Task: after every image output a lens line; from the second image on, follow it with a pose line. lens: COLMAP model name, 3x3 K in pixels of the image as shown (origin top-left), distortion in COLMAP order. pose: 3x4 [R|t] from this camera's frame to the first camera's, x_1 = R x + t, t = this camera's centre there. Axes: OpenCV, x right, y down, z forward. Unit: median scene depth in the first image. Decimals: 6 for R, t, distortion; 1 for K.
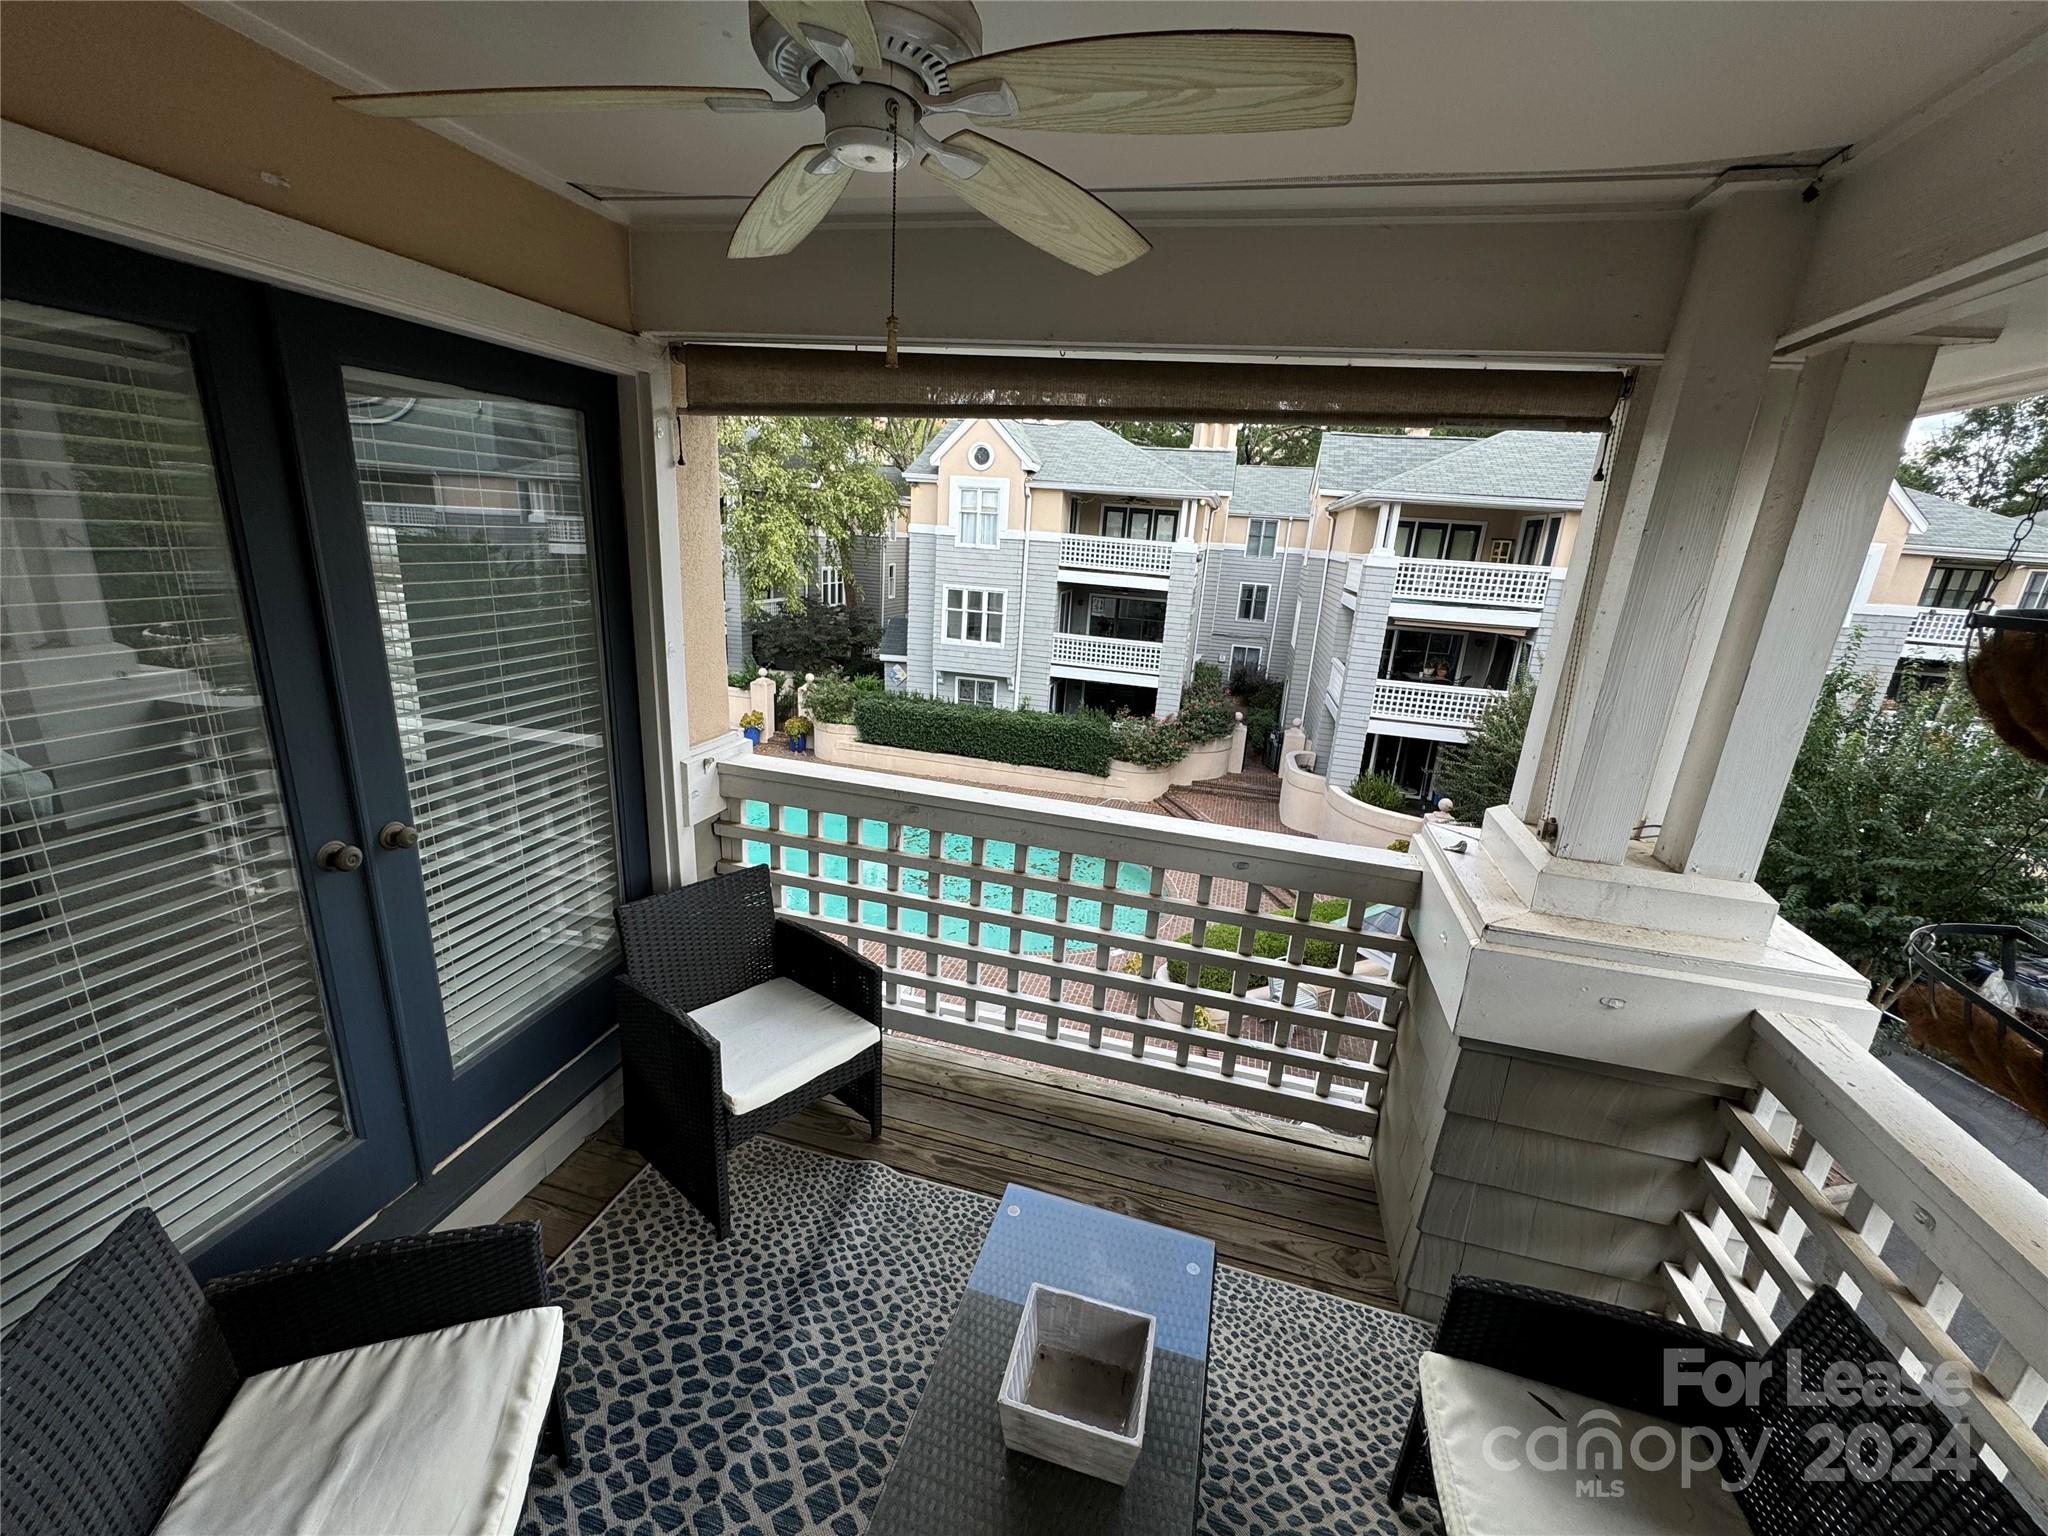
lens RADIAL K [[816.4, 0, 1024.0], [0, 816.4, 768.0], [0, 0, 1]] dist [-0.004418, 0.000259]
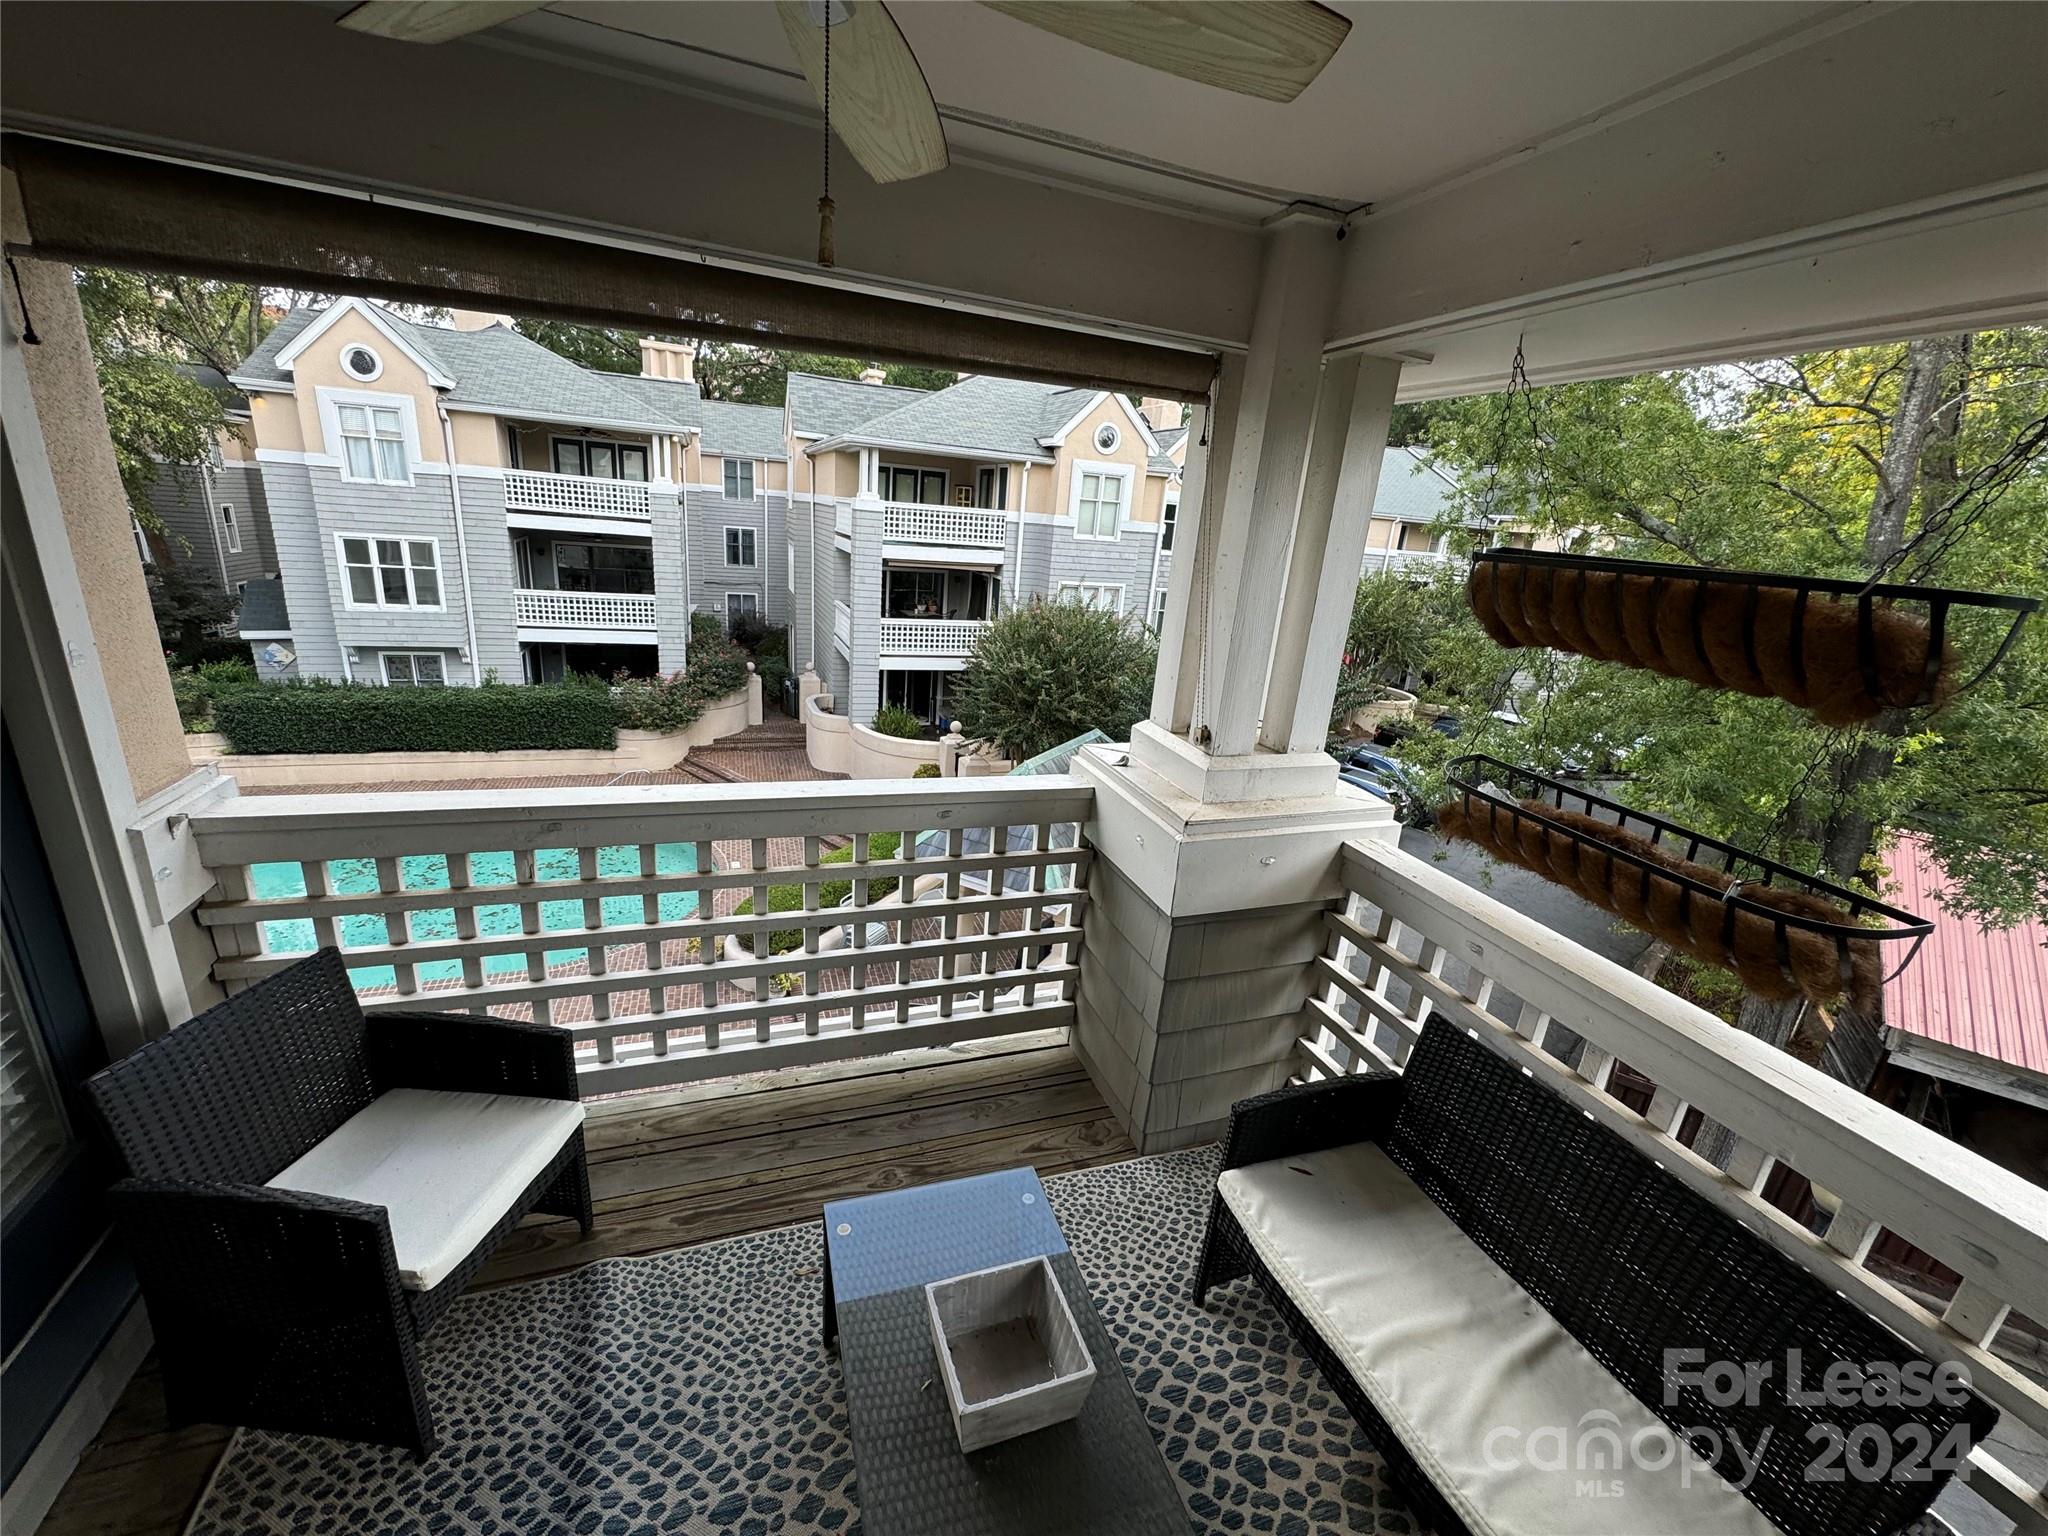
lens RADIAL K [[816.4, 0, 1024.0], [0, 816.4, 768.0], [0, 0, 1]] dist [-0.004418, 0.000259]
pose [[0.822316, -0.167963, 0.543678, -0.169181], [0.132150, 0.985691, 0.104640, -0.026645], [-0.553474, -0.014200, 0.832745, 0.083094]]
